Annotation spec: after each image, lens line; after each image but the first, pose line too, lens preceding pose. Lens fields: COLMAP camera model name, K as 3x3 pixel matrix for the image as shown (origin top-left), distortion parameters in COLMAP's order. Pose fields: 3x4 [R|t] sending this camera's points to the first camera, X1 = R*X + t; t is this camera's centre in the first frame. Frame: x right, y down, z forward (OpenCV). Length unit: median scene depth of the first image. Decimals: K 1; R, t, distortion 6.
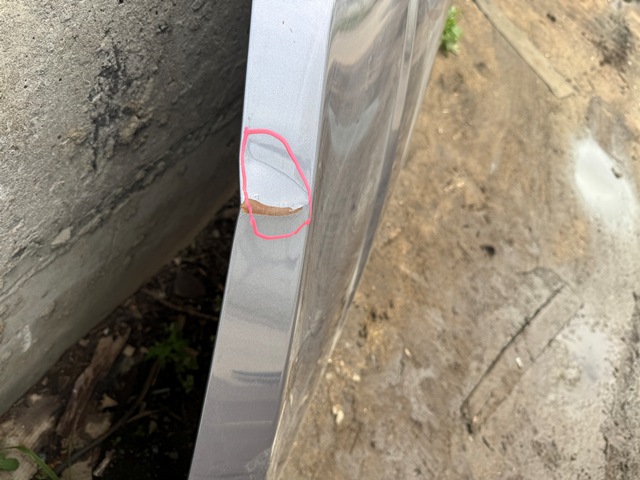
lens RADIAL K [[463.1, 0, 323.1], [0, 463.1, 240.1], [0, 0, 1]] dist [0.005969, -0.020281]
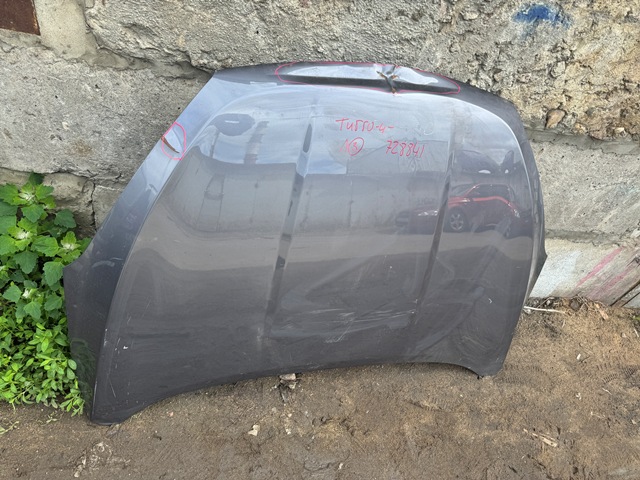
lens RADIAL K [[463.1, 0, 323.9], [0, 463.1, 244.0], [0, 0, 1]] dist [0.005969, -0.020281]
pose [[0.586586, 0.394750, -0.707170, 0.658668], [-0.673721, 0.722424, -0.155576, 0.049931], [0.449463, 0.567694, 0.689715, -0.086540]]
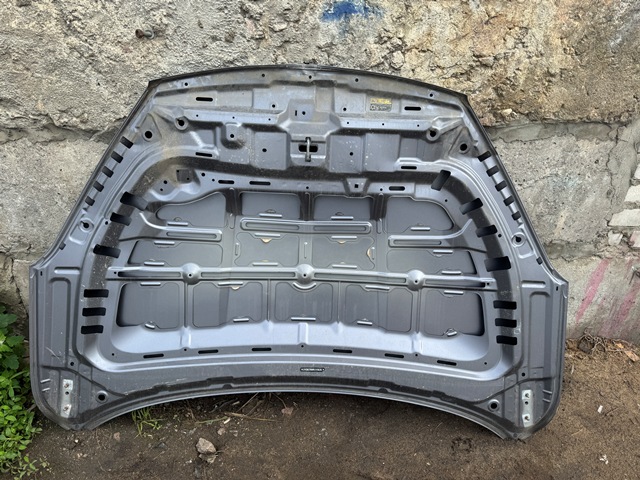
lens RADIAL K [[463.1, 0, 325.9], [0, 463.1, 240.8], [0, 0, 1]] dist [0.005969, -0.020281]
pose [[0.454773, 0.061563, -0.888477, 0.888581], [-0.610524, 0.747868, -0.260681, -0.056267], [0.648415, 0.660987, 0.377696, 0.316443]]
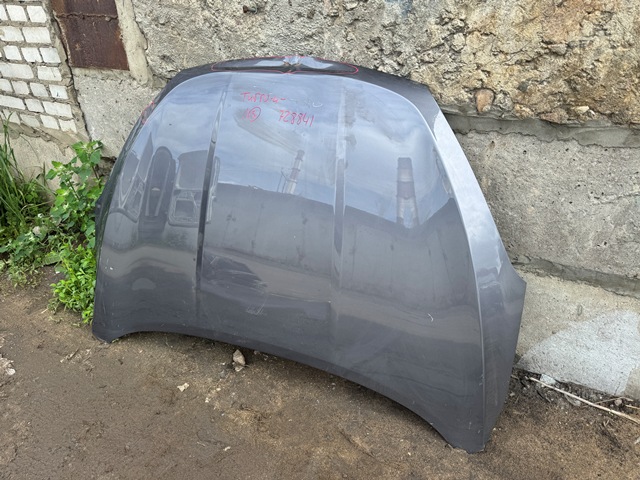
lens RADIAL K [[463.1, 0, 319.2], [0, 463.1, 236.0], [0, 0, 1]] dist [0.005969, -0.020281]
pose [[-0.021970, 0.127387, -0.991610, 1.043915], [-0.817651, 0.568454, 0.091143, -0.272362], [0.575295, 0.812793, 0.091669, 0.558798]]
